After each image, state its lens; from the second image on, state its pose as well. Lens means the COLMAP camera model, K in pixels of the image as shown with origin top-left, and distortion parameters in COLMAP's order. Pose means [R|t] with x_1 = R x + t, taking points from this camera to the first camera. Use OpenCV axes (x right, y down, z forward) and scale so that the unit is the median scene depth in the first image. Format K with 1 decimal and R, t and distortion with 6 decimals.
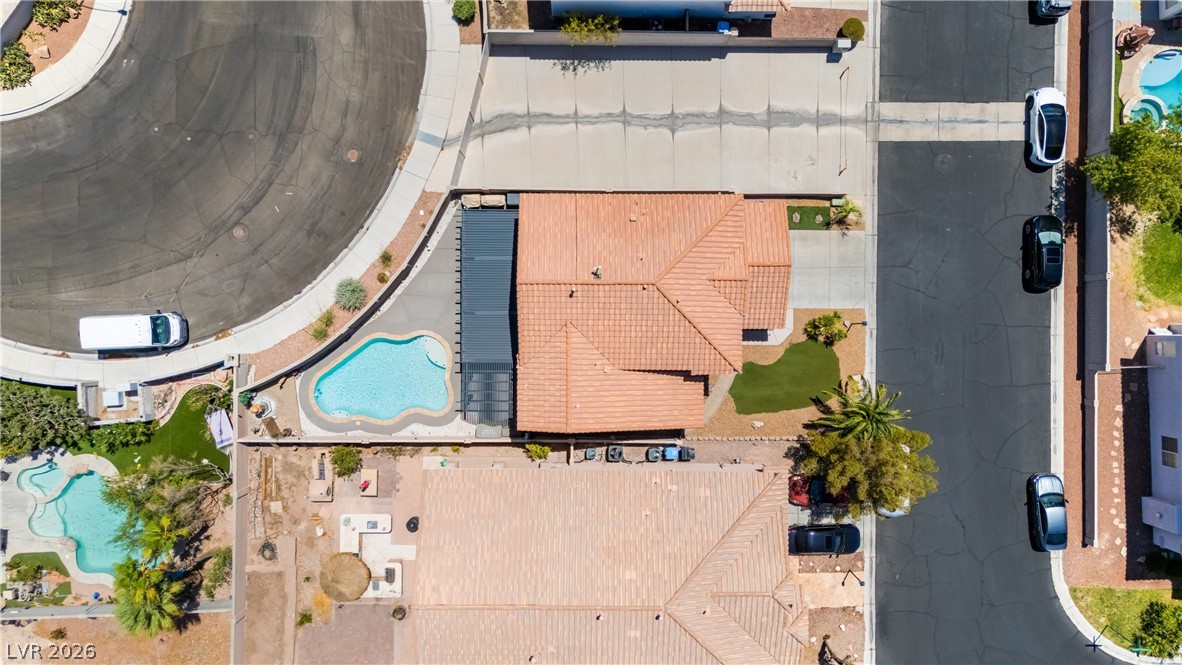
lens RADIAL K [[868.9, 0, 590.5], [0, 868.9, 326.4], [0, 0, 1]] dist [0.072898, -0.071094]
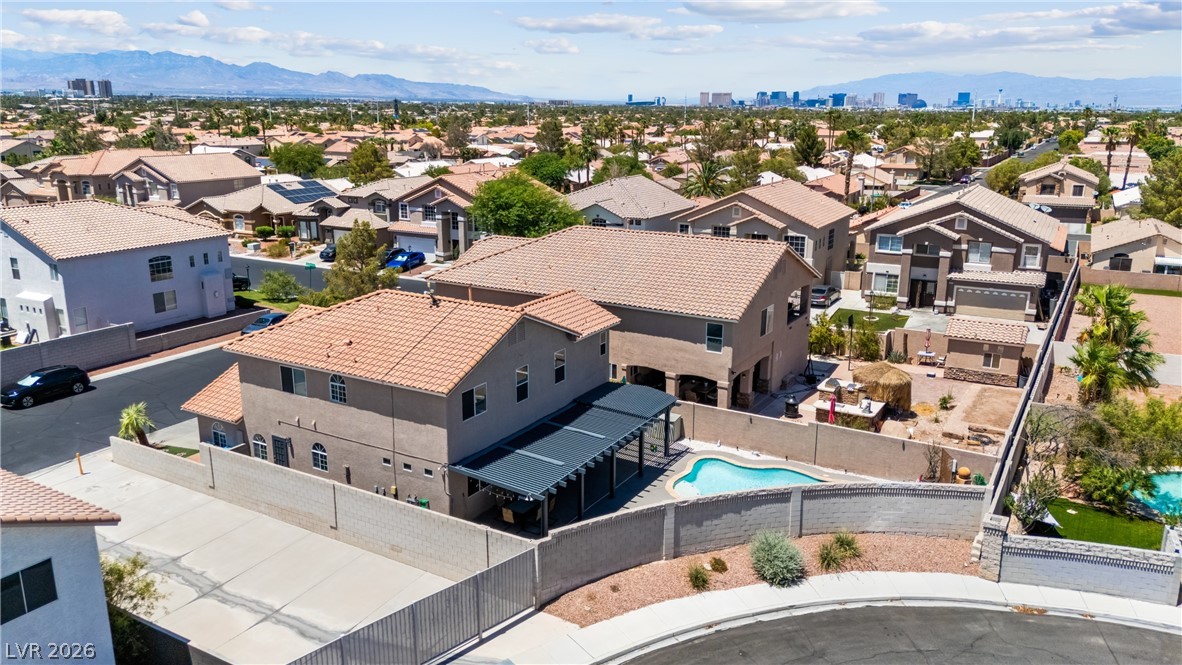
lens RADIAL K [[868.9, 0, 590.6], [0, 868.9, 329.5], [0, 0, 1]] dist [0.072898, -0.071094]
pose [[-0.861211, -0.135589, 0.489828, -0.430433], [0.508208, -0.217771, 0.833247, -0.554559], [-0.006309, 0.966536, 0.256454, 0.691592]]
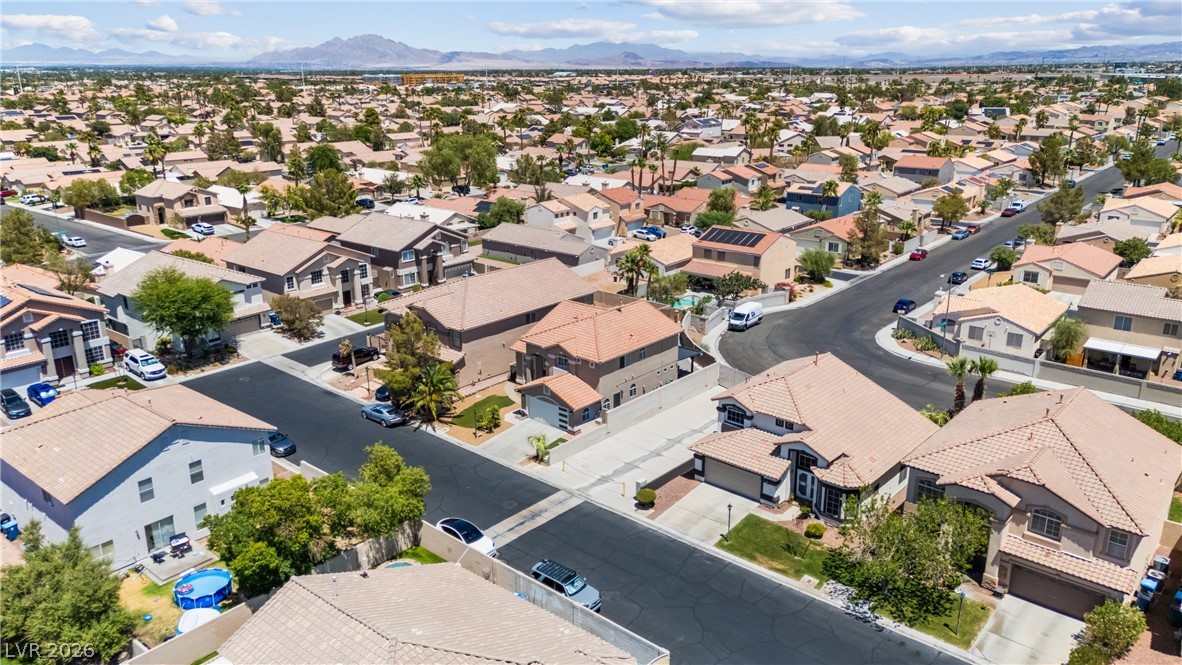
lens RADIAL K [[868.9, 0, 592.1], [0, 868.9, 332.0], [0, 0, 1]] dist [0.072898, -0.071094]
pose [[-0.653761, 0.220444, -0.723879, 1.123958], [-0.756683, -0.197053, 0.623378, -0.950331], [-0.005223, 0.955288, 0.295632, 0.440560]]
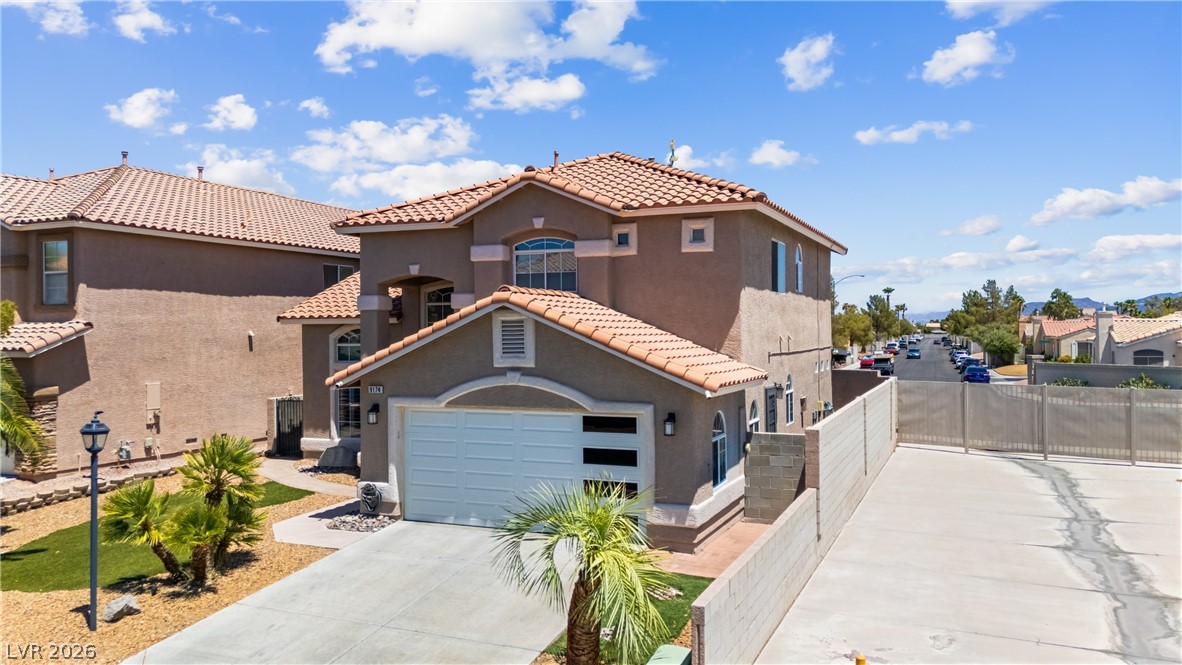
lens RADIAL K [[868.9, 0, 593.0], [0, 868.9, 331.2], [0, 0, 1]] dist [0.072898, -0.071094]
pose [[-0.391217, -0.003011, -0.920294, 0.446519], [-0.920297, 0.002876, 0.391209, -0.195461], [0.001469, 0.999991, -0.003896, 0.928782]]
